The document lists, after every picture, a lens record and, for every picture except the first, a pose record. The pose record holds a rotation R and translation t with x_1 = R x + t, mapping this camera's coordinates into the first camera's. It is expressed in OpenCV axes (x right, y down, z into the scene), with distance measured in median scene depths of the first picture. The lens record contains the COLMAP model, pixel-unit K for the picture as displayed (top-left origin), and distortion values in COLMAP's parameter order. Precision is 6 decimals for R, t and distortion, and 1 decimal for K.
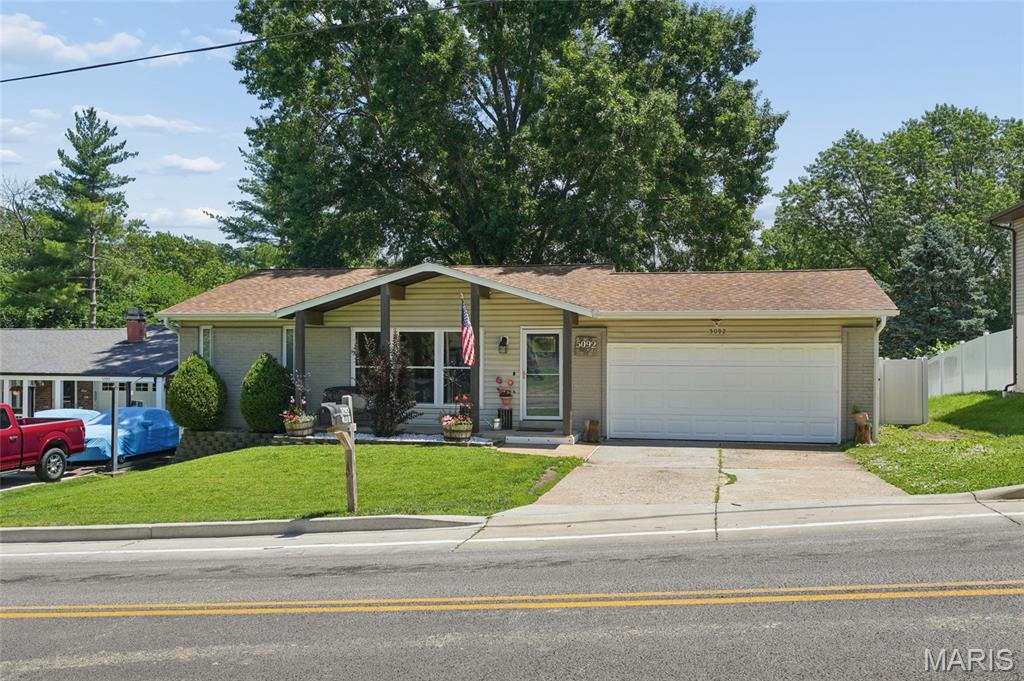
lens RADIAL K [[889.9, 0, 512.5], [0, 889.9, 347.9], [0, 0, 1]] dist [-0.001423, -0.004236]
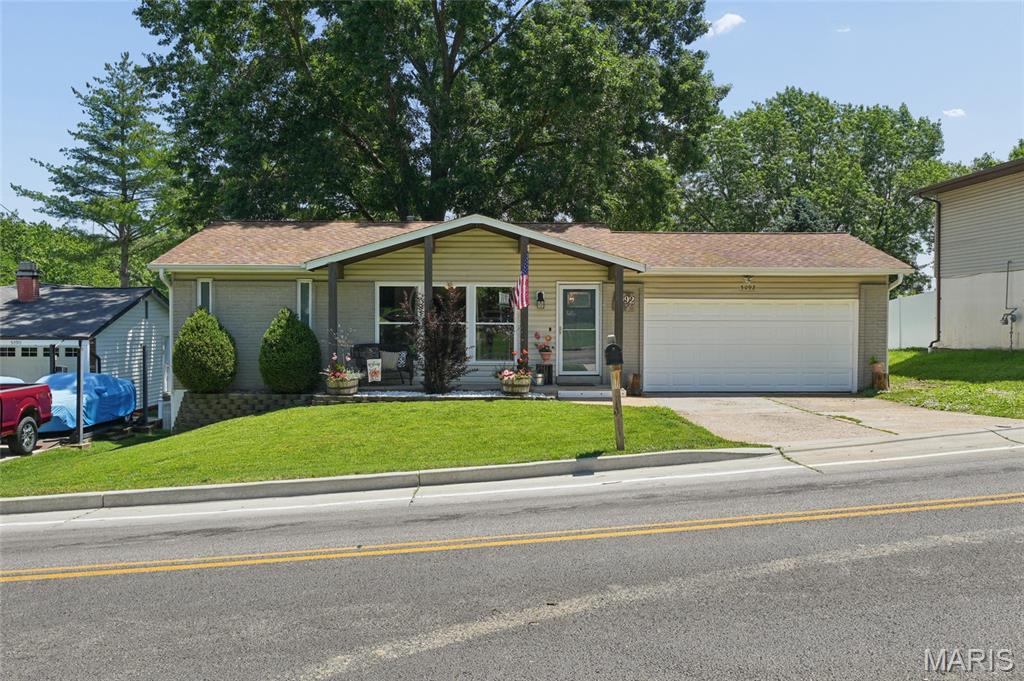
lens RADIAL K [[918.8, 0, 511.6], [0, 918.8, 333.0], [0, 0, 1]] dist [0.002994, -0.008998]
pose [[0.971084, -0.003095, 0.238718, -0.277964], [0.000011, 0.999917, 0.012921, 0.019443], [-0.238738, -0.012545, 0.971003, 0.011859]]
